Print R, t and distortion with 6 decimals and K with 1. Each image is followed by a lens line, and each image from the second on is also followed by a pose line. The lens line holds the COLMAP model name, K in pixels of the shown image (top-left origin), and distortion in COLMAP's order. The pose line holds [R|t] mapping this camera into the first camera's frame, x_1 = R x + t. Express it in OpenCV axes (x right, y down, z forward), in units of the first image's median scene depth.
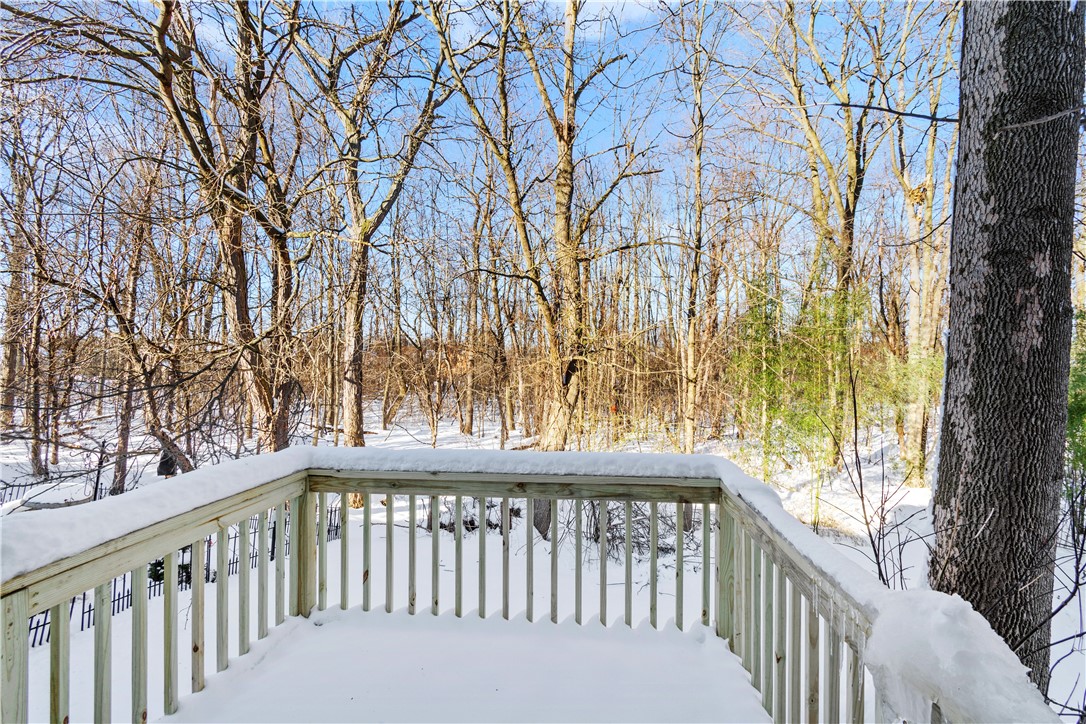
lens RADIAL K [[478.9, 0, 544.5], [0, 478.9, 369.5], [0, 0, 1]] dist [0.001622, 0.000200]
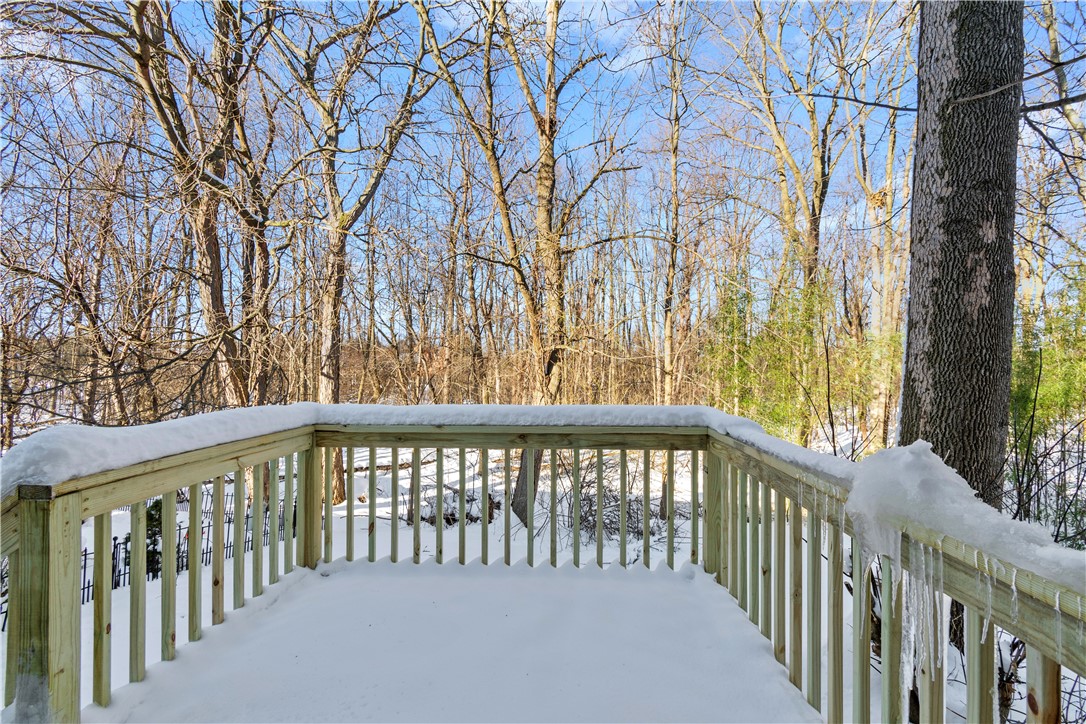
lens RADIAL K [[478.9, 0, 544.5], [0, 478.9, 369.5], [0, 0, 1]] dist [0.001622, 0.000200]
pose [[0.998637, -0.001216, 0.052180, -0.017834], [0.001518, 0.999982, -0.005746, 0.032056], [-0.052172, 0.005818, 0.998621, -0.018947]]
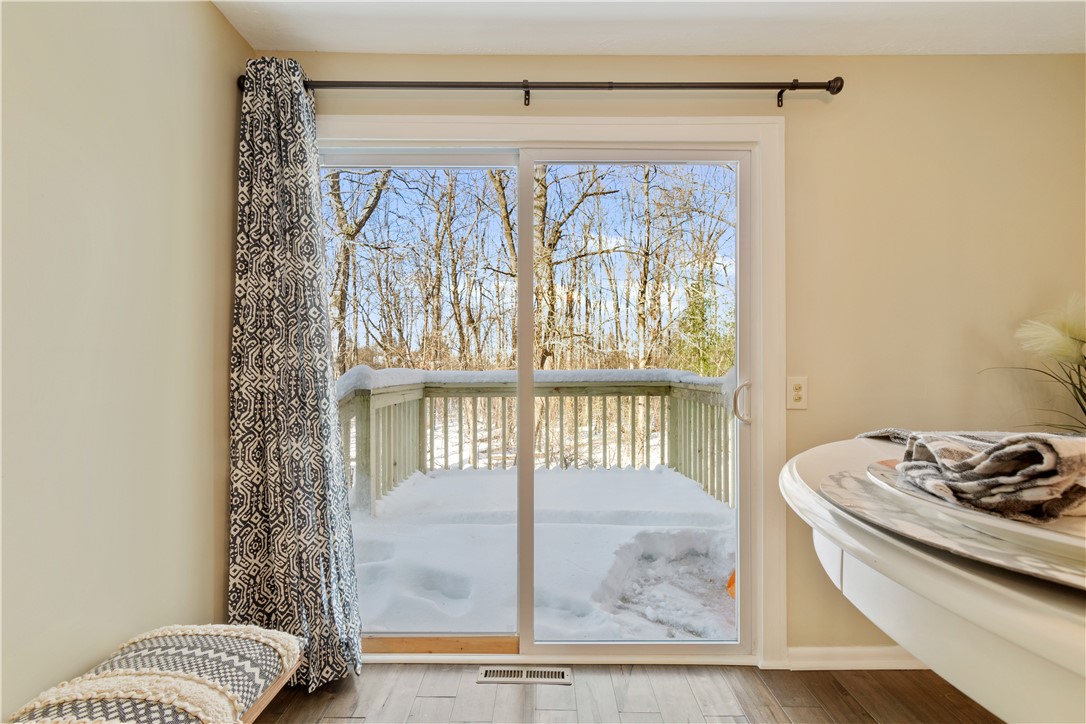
lens RADIAL K [[478.9, 0, 544.5], [0, 478.9, 369.5], [0, 0, 1]] dist [0.001622, 0.000200]
pose [[0.994104, -0.006777, 0.108221, -0.088853], [0.008237, 0.999881, -0.013050, 0.062266], [-0.108120, 0.013864, 0.994041, -0.221087]]
